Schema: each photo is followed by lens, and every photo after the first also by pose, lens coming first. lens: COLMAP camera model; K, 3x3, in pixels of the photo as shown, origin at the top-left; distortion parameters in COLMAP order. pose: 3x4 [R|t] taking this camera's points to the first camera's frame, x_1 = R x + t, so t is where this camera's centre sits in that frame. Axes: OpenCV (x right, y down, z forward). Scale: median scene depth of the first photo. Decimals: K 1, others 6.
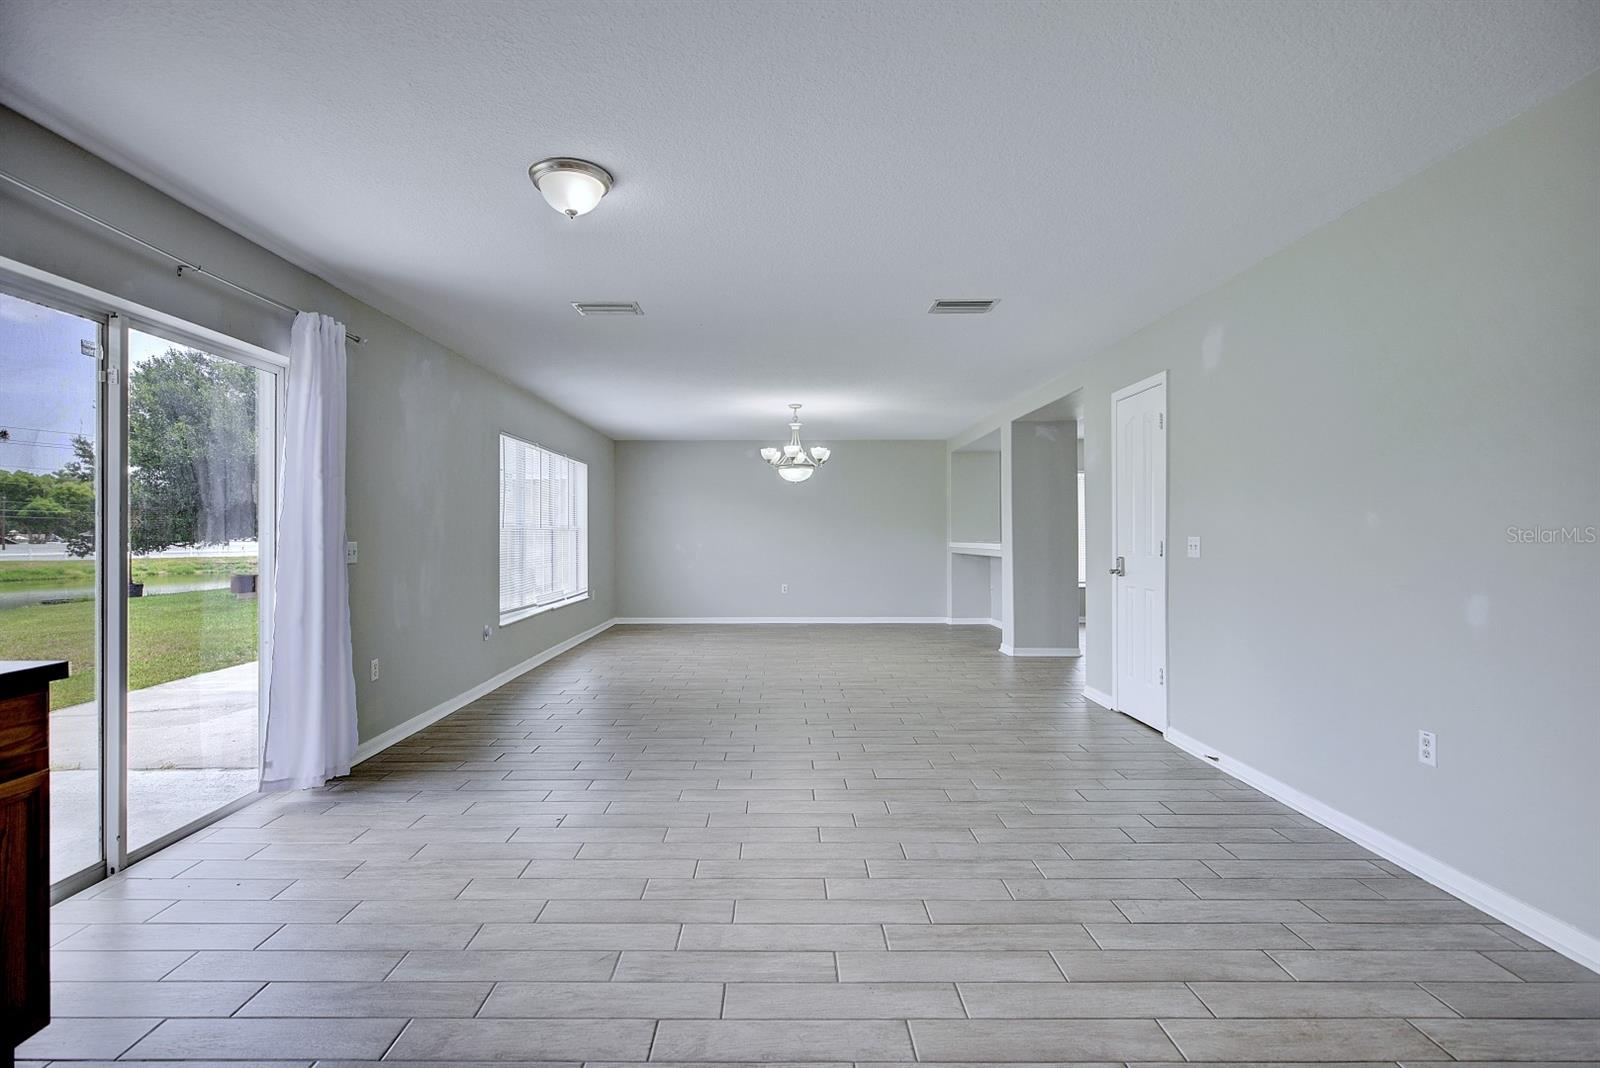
lens RADIAL K [[771.7, 0, 797.0], [0, 771.7, 531.3], [0, 0, 1]] dist [-0.006044, 0.000056]
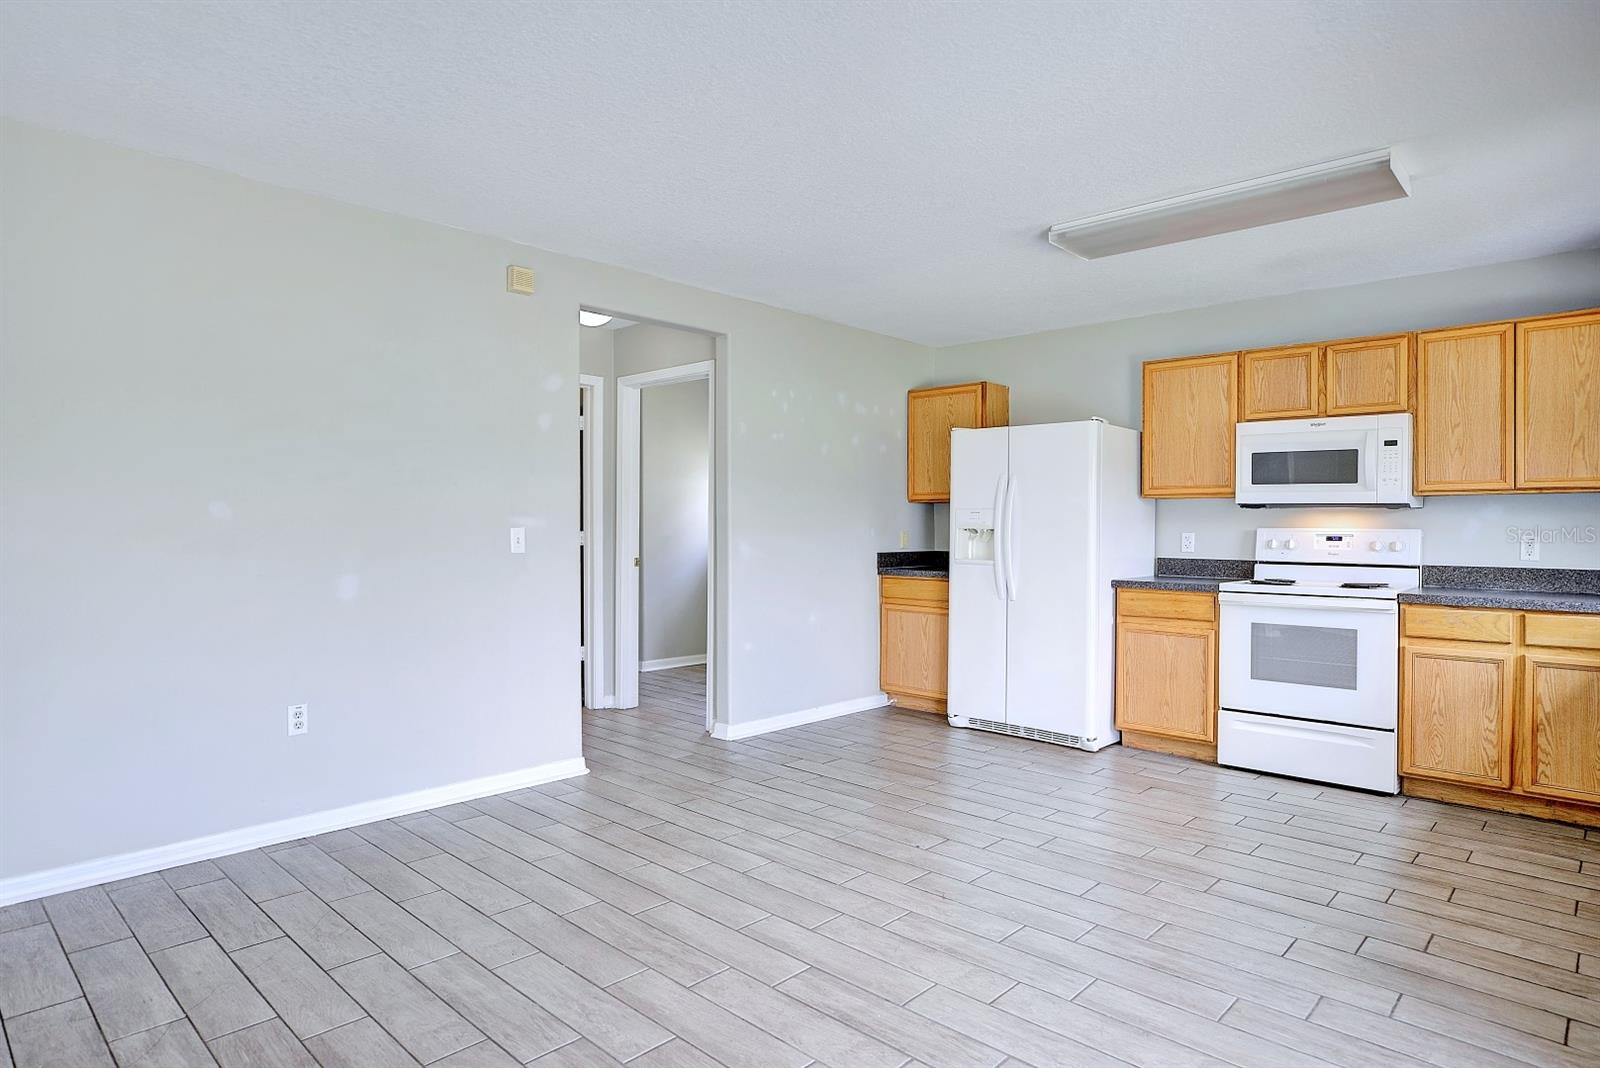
lens RADIAL K [[910.4, 0, 815.8], [0, 910.4, 524.7], [0, 0, 1]] dist [-0.025944, 0.005455]
pose [[-0.726489, 0.000693, 0.687178, -0.588927], [-0.001131, 0.999997, -0.002205, 0.009441], [-0.687178, -0.002379, -0.726486, 1.434845]]
